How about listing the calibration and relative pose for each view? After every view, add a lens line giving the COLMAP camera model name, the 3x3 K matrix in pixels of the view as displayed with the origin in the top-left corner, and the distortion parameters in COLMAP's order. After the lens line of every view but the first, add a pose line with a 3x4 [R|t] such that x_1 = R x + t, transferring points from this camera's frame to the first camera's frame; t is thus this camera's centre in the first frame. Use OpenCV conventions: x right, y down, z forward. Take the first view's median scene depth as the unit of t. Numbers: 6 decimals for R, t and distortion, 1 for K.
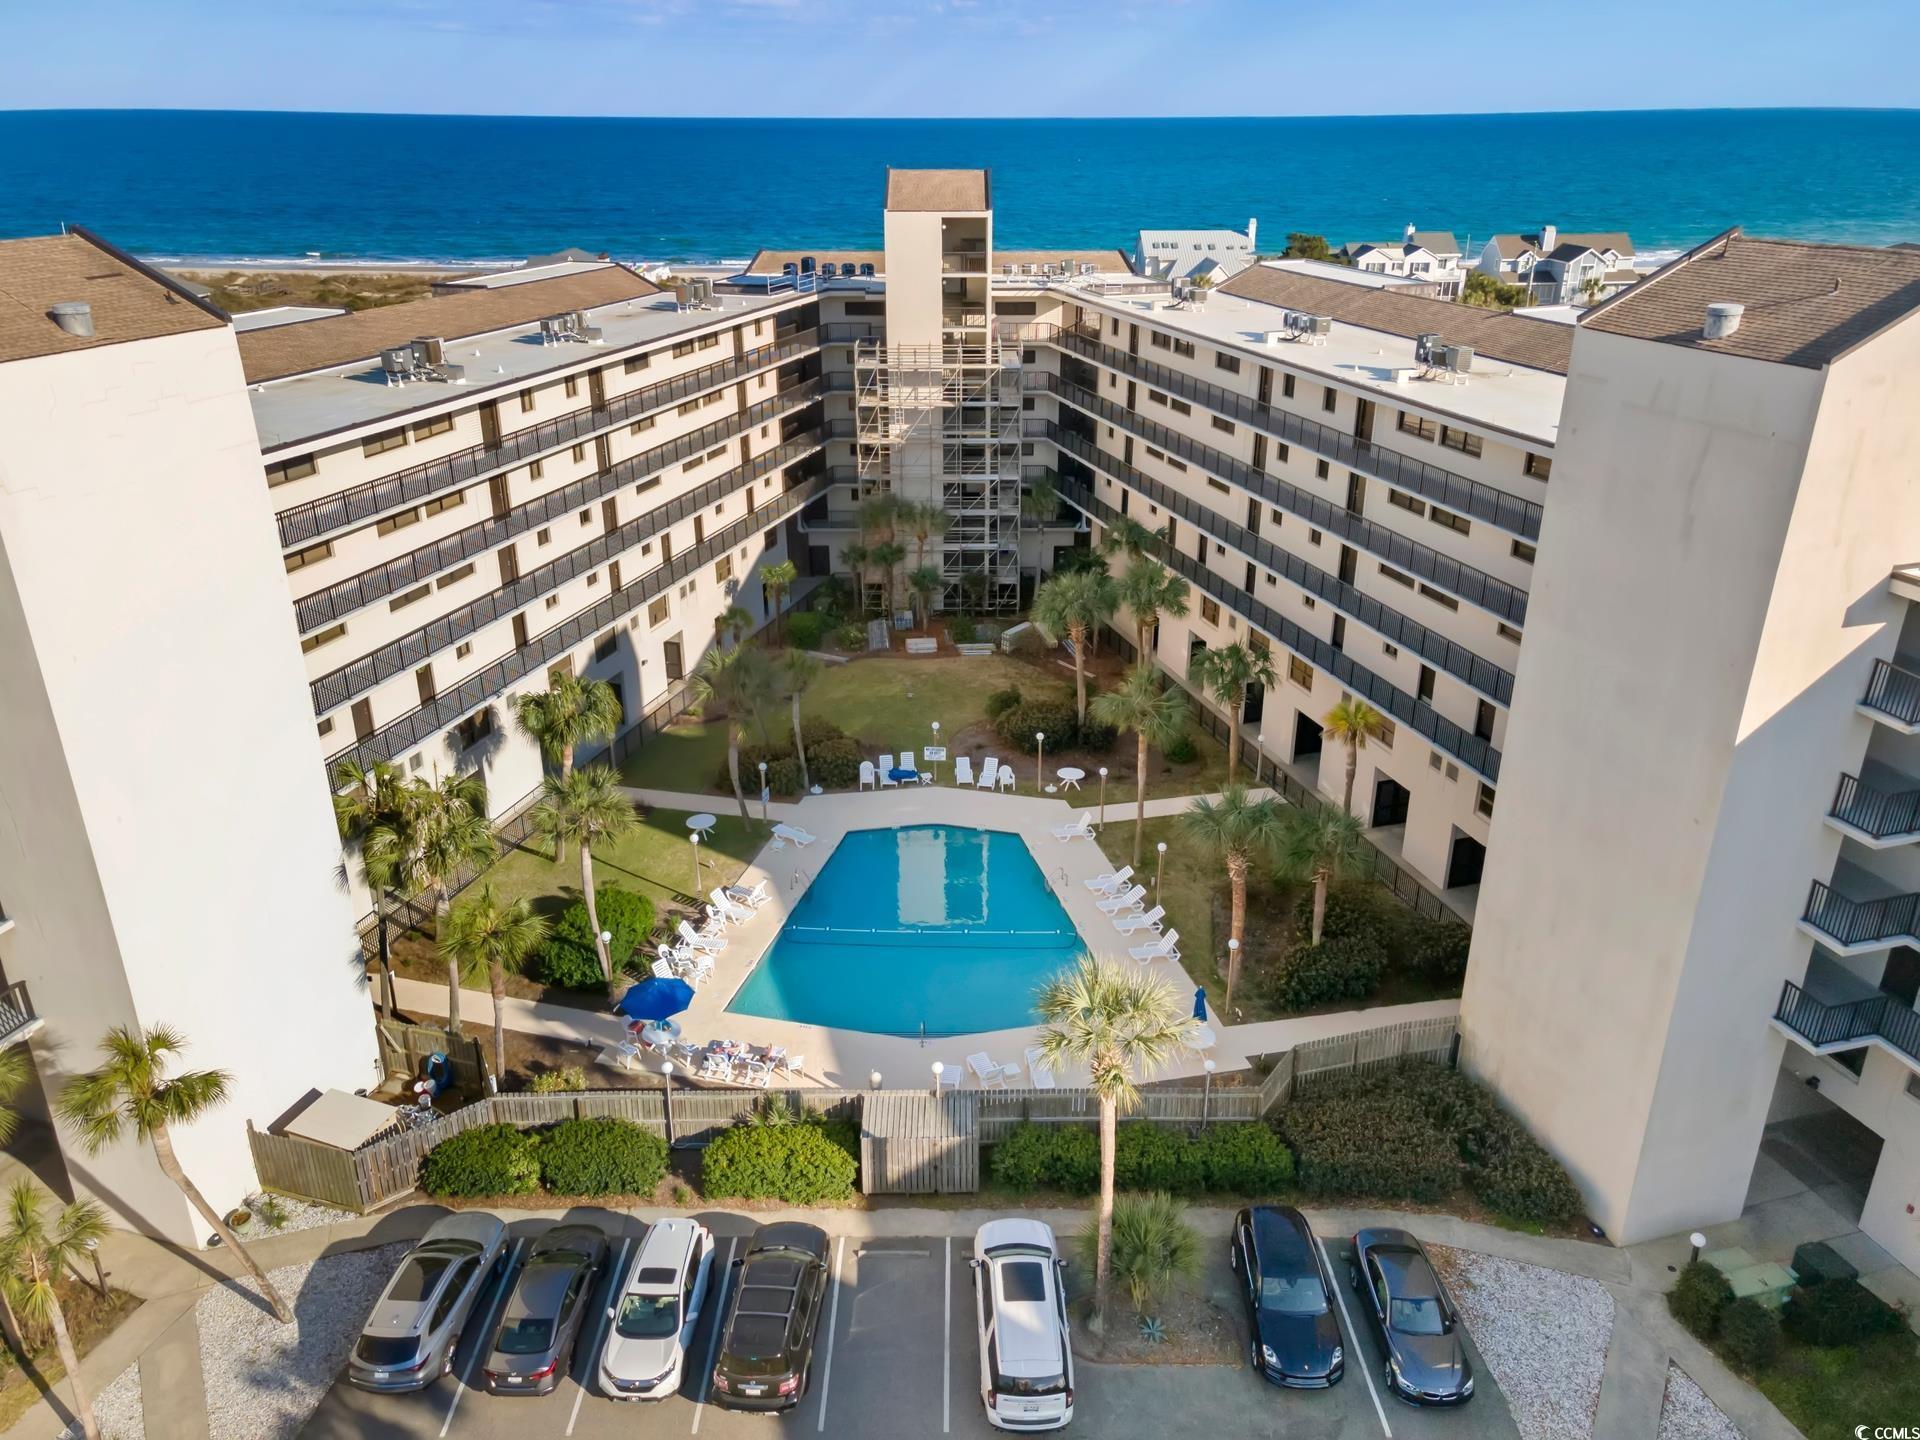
lens RADIAL K [[1386.5, 0, 960.0], [0, 1386.5, 720.0], [0, 0, 1]] dist [0.034914, -0.002733]
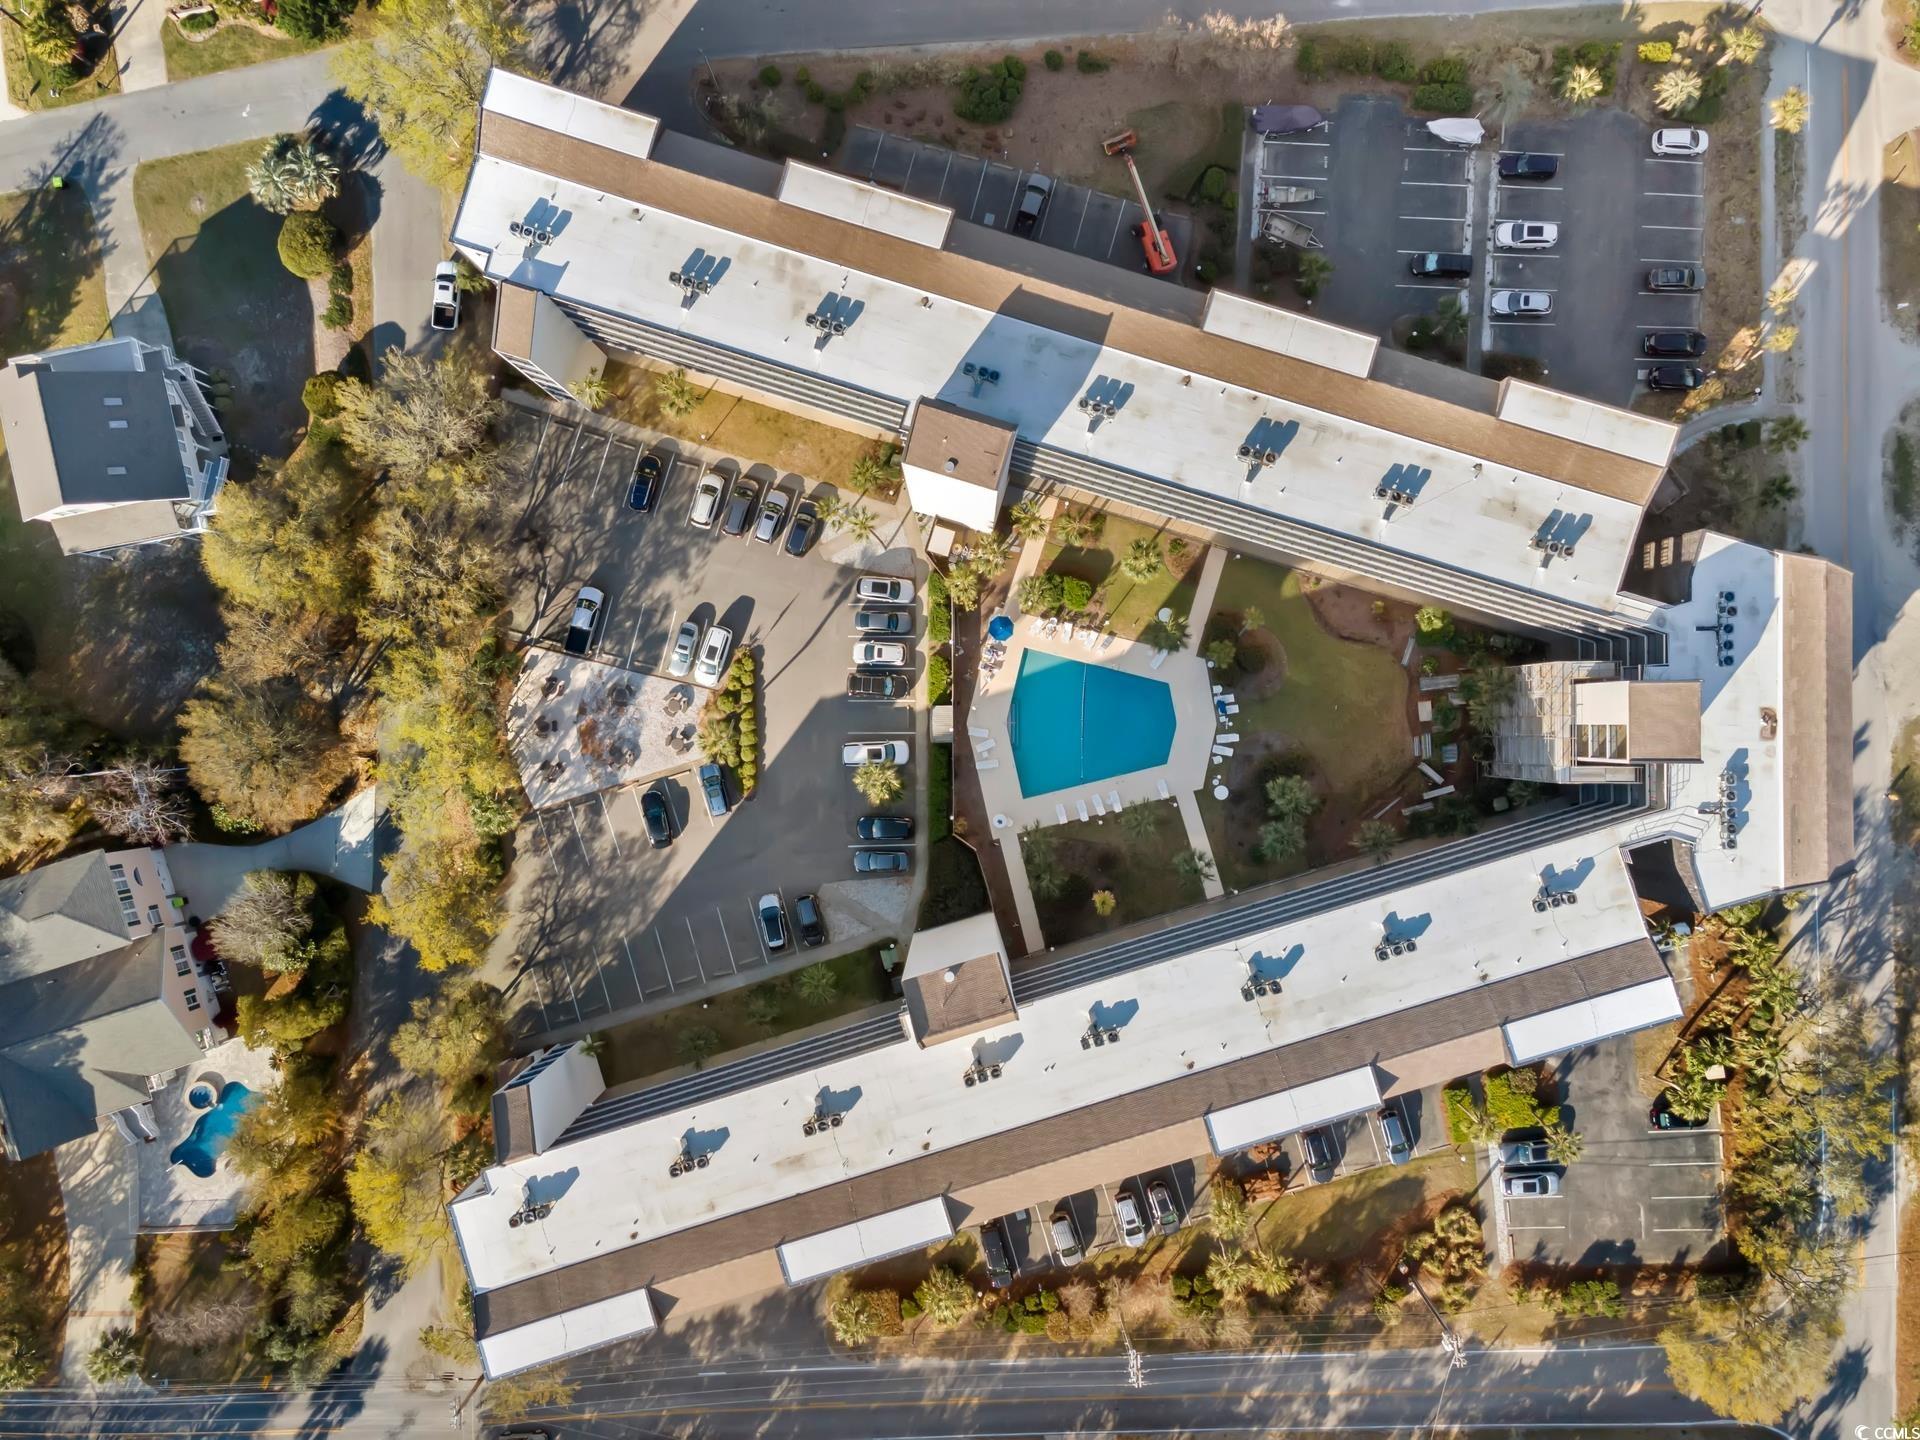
lens RADIAL K [[1394.4, 0, 959.8], [0, 1394.4, 697.7], [0, 0, 1]] dist [0.033144, 0.010888]
pose [[0.000163, 0.999793, -0.020336, -0.013966], [-0.400528, 0.018699, 0.916094, -1.579668], [0.916285, 0.007996, 0.400448, -0.136776]]
